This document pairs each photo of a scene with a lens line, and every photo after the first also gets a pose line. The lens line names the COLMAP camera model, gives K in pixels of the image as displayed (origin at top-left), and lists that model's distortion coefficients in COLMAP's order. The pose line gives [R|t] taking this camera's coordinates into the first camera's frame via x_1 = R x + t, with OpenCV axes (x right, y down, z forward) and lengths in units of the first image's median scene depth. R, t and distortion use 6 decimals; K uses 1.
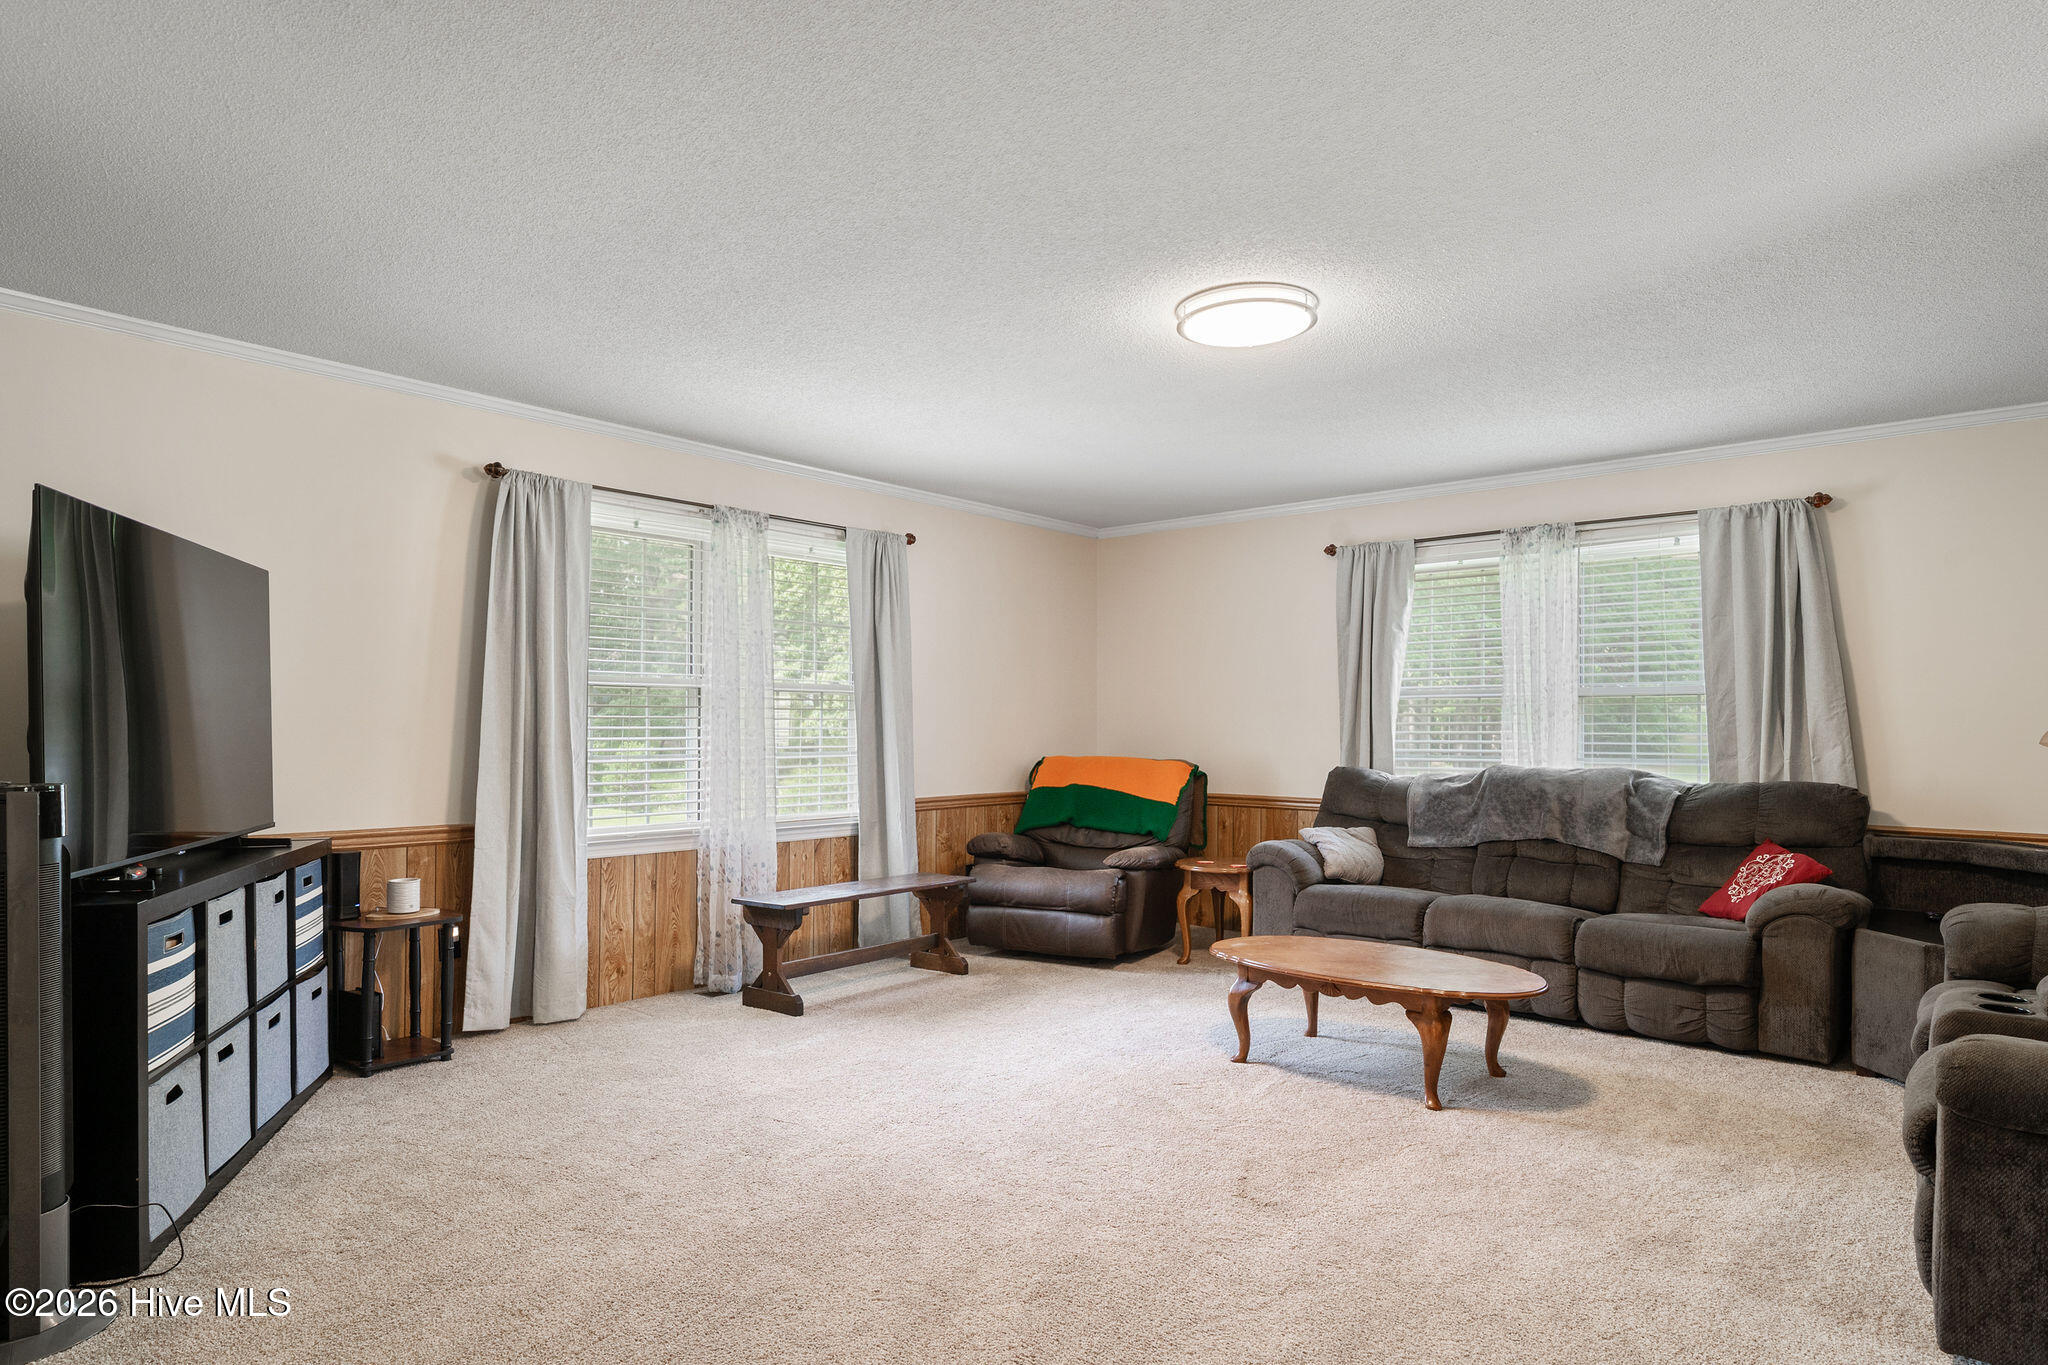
lens RADIAL K [[1168.7, 0, 1004.9], [0, 1168.7, 732.1], [0, 0, 1]] dist [-0.002144, -0.000381]
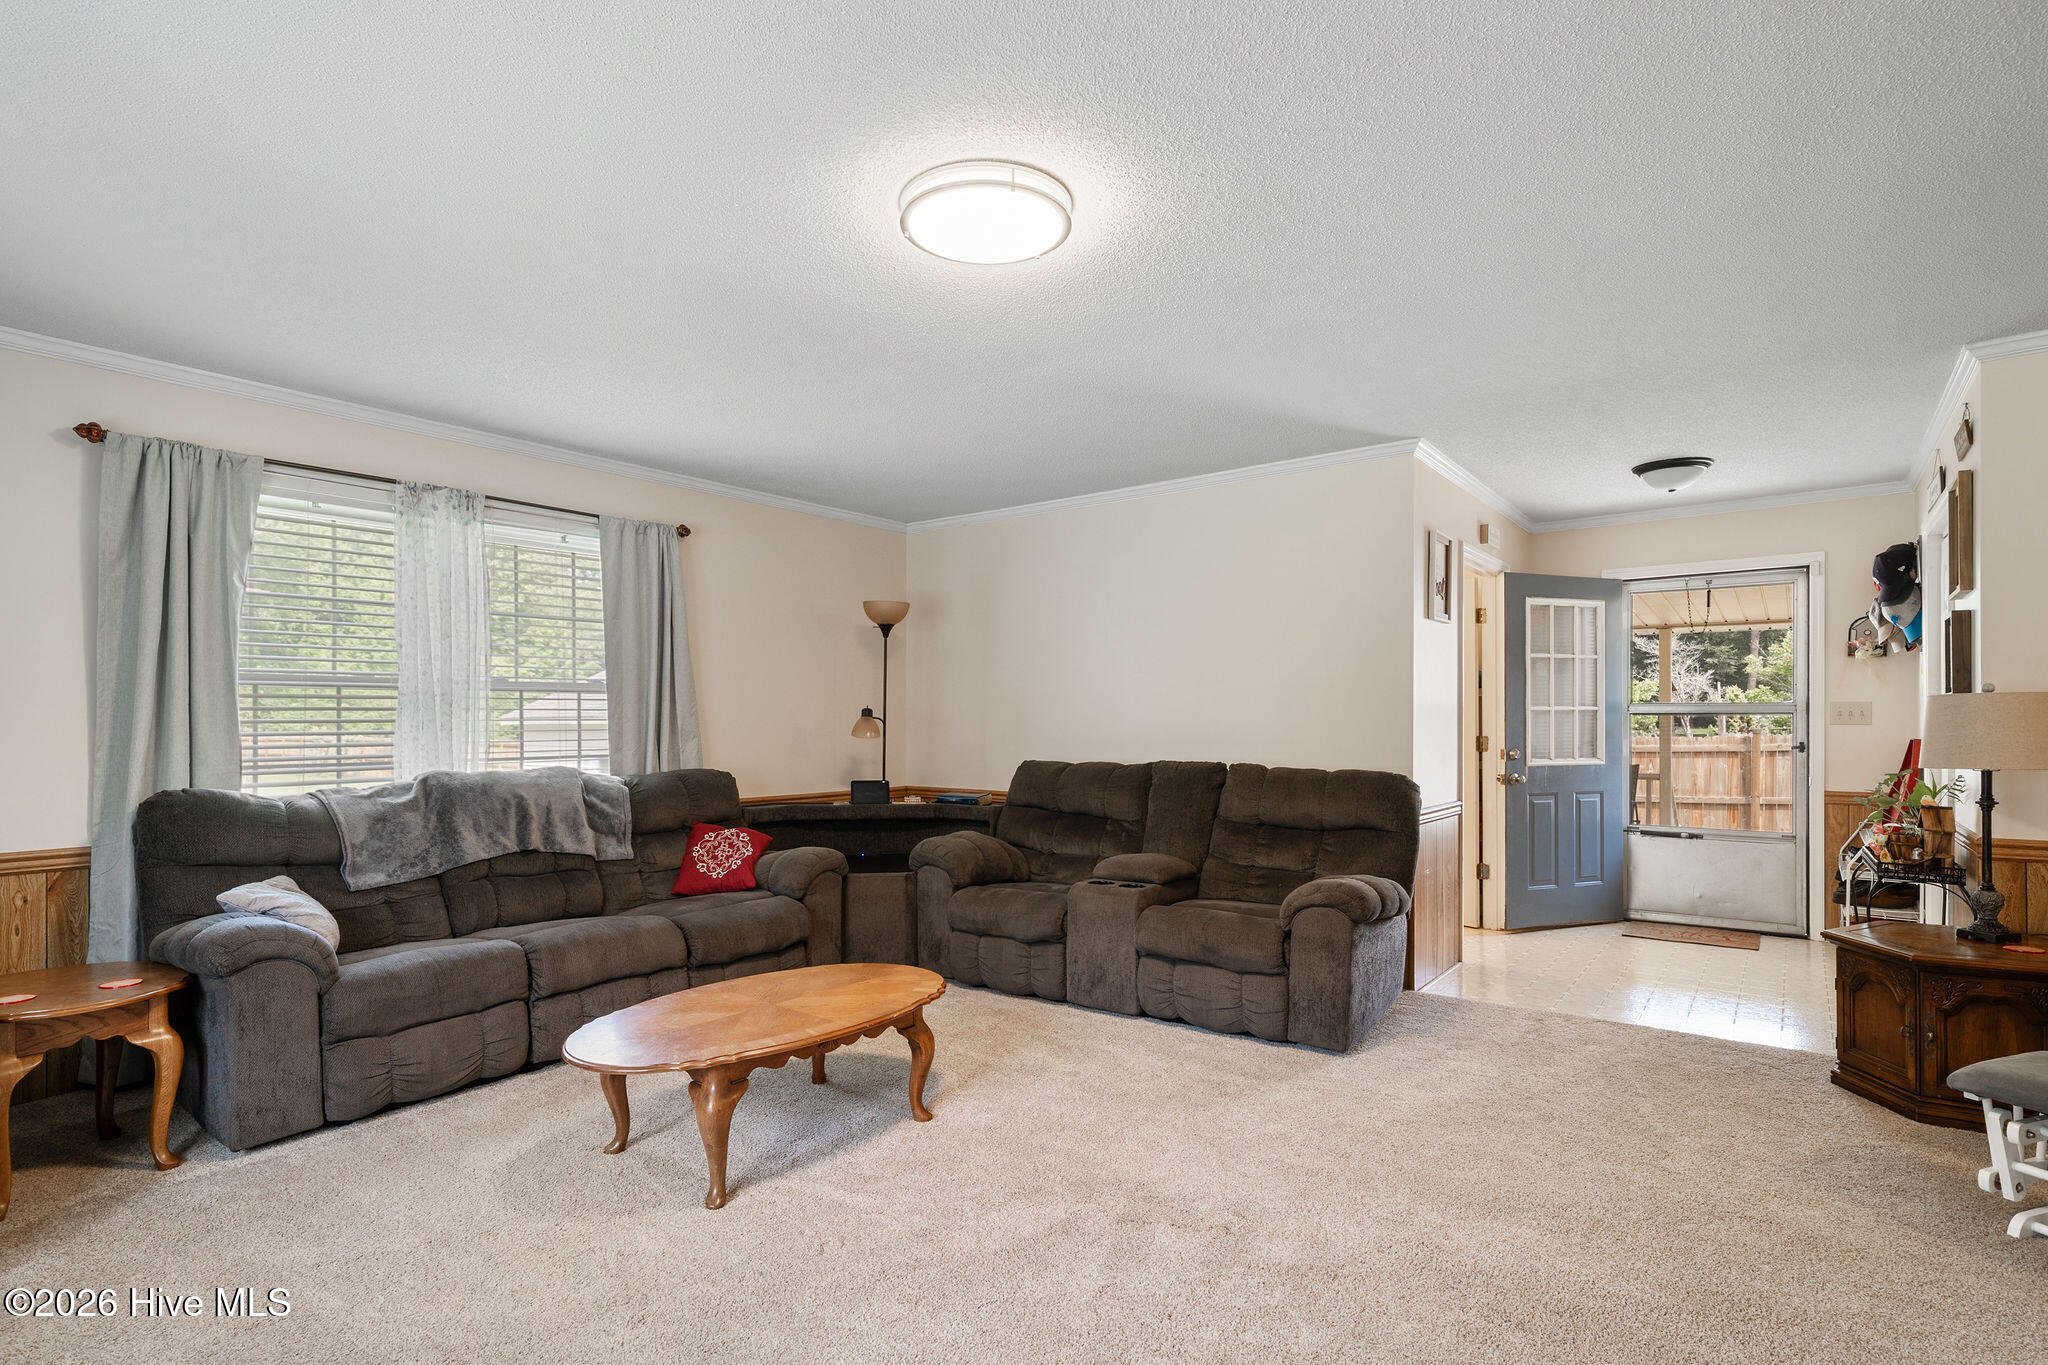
lens RADIAL K [[1039.7, 0, 1022.3], [0, 1039.7, 696.7], [0, 0, 1]] dist [0.001978, -0.000077]
pose [[-0.083798, 0.015546, 0.996362, -0.371582], [0.003968, 0.999876, -0.015267, -0.011812], [-0.996475, 0.002674, -0.083849, 0.722138]]
